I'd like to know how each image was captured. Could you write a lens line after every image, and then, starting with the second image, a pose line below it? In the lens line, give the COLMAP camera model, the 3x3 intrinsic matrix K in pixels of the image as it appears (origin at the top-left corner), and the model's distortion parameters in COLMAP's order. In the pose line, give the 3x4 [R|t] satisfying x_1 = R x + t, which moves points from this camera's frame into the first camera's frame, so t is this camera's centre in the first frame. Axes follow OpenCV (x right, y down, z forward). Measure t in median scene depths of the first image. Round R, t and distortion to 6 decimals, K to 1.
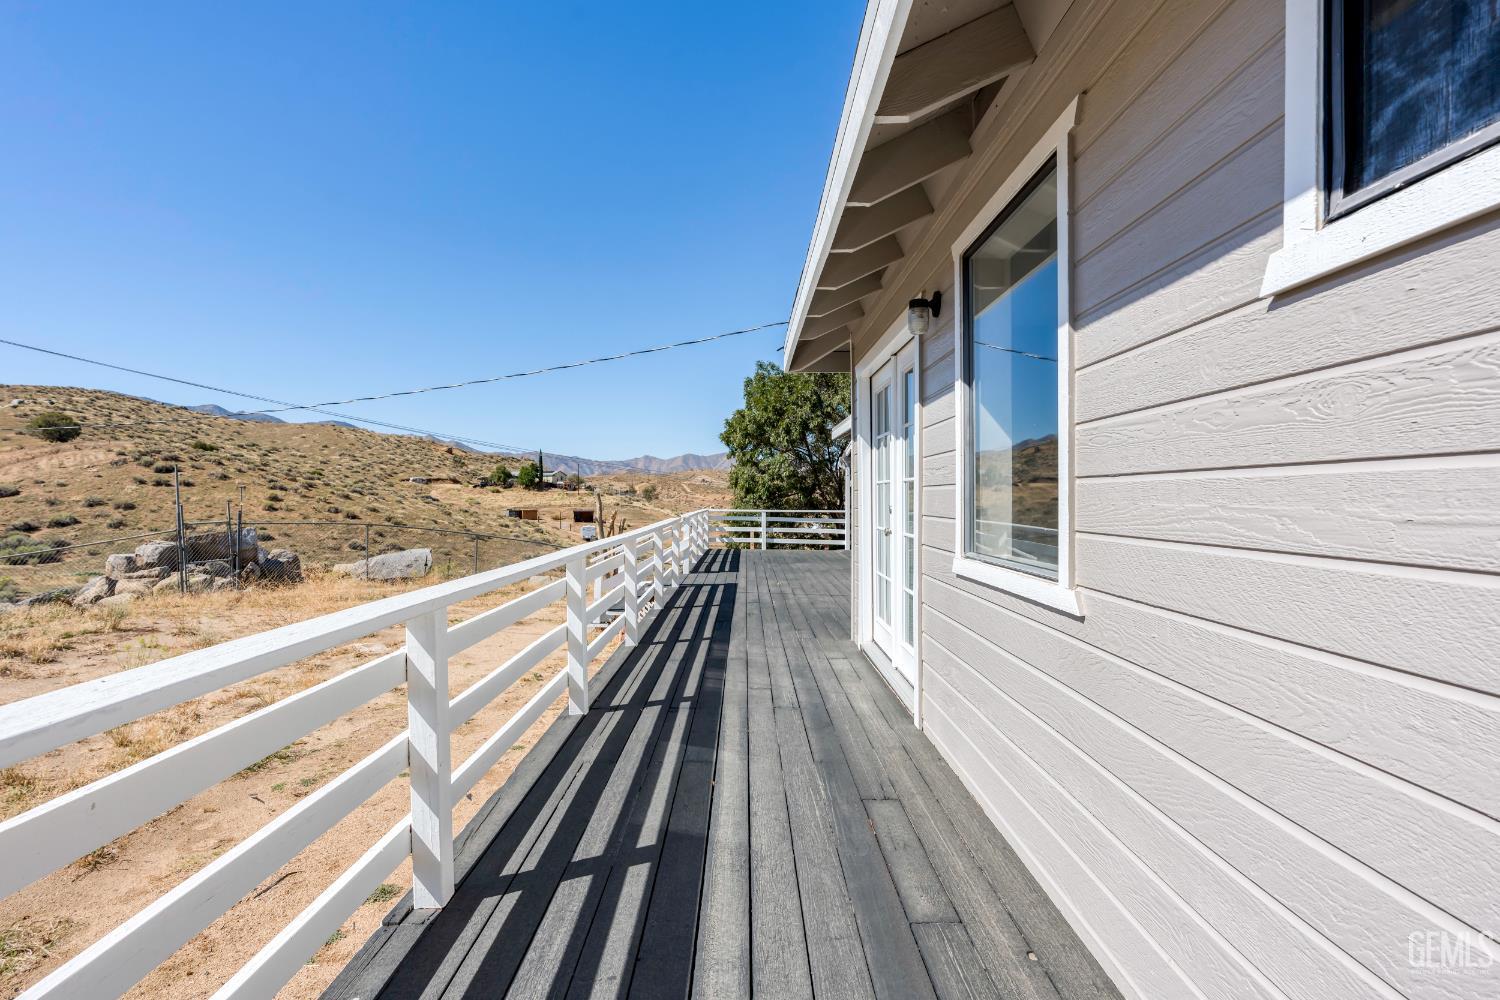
lens RADIAL K [[715.6, 0, 771.6], [0, 715.6, 488.9], [0, 0, 1]] dist [-0.004014, 0.000941]
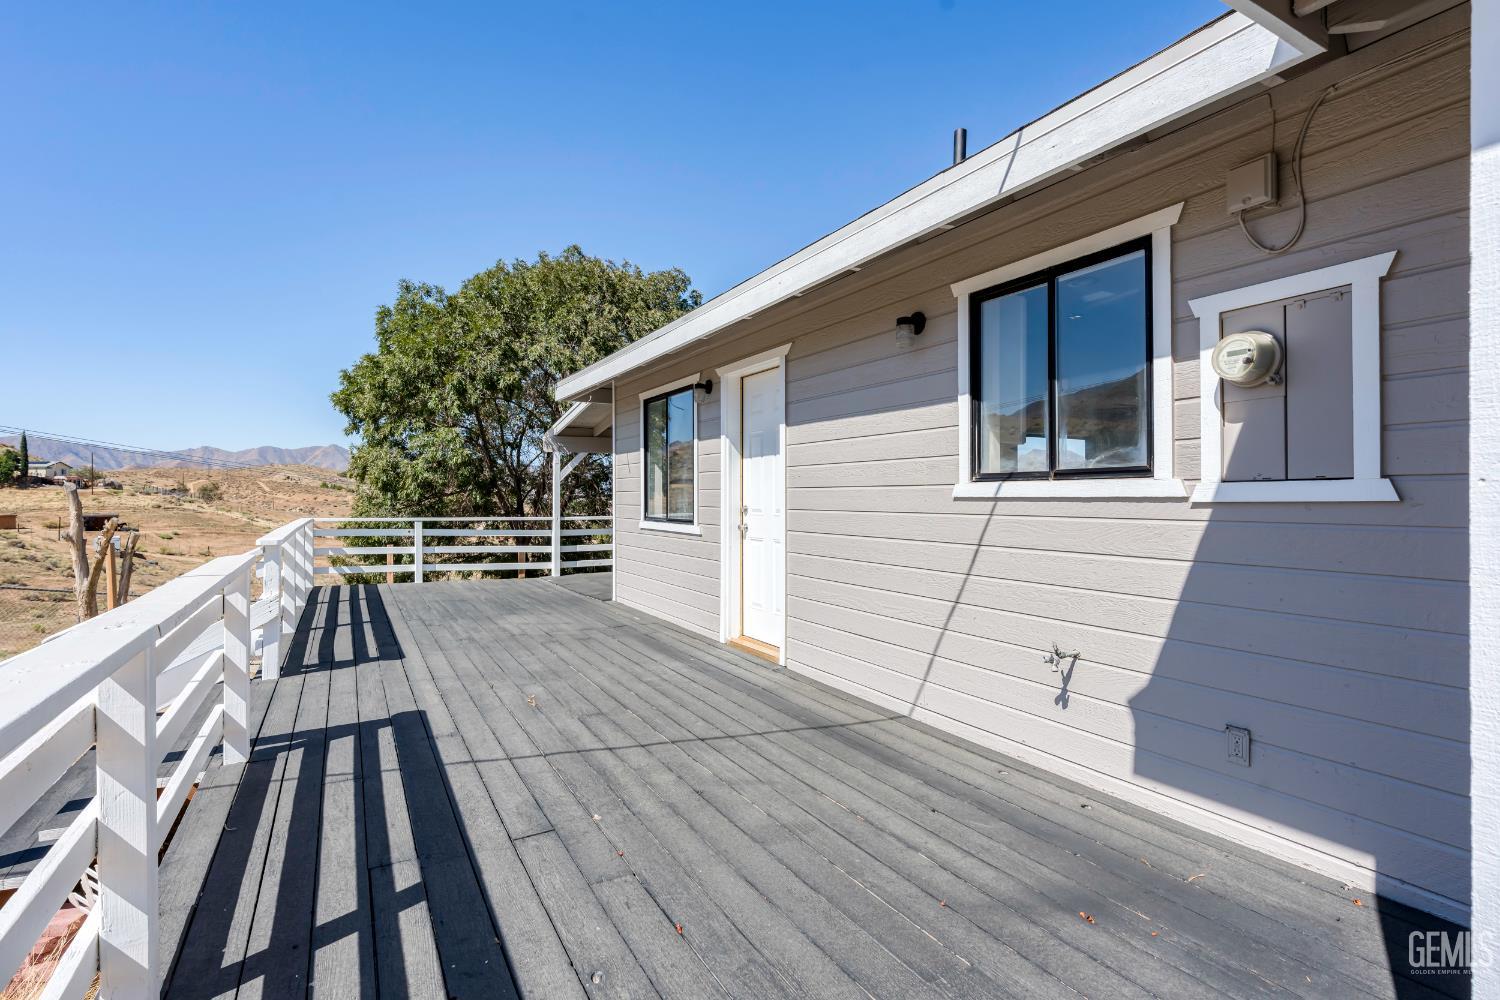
lens RADIAL K [[732.2, 0, 750.0], [0, 732.2, 500.0], [0, 0, 1]] dist [-0.001310, 0.000316]
pose [[0.892724, -0.000291, 0.450604, -0.038583], [-0.006295, 0.999894, 0.013117, 0.003946], [-0.450560, -0.014546, 0.892628, 0.306443]]
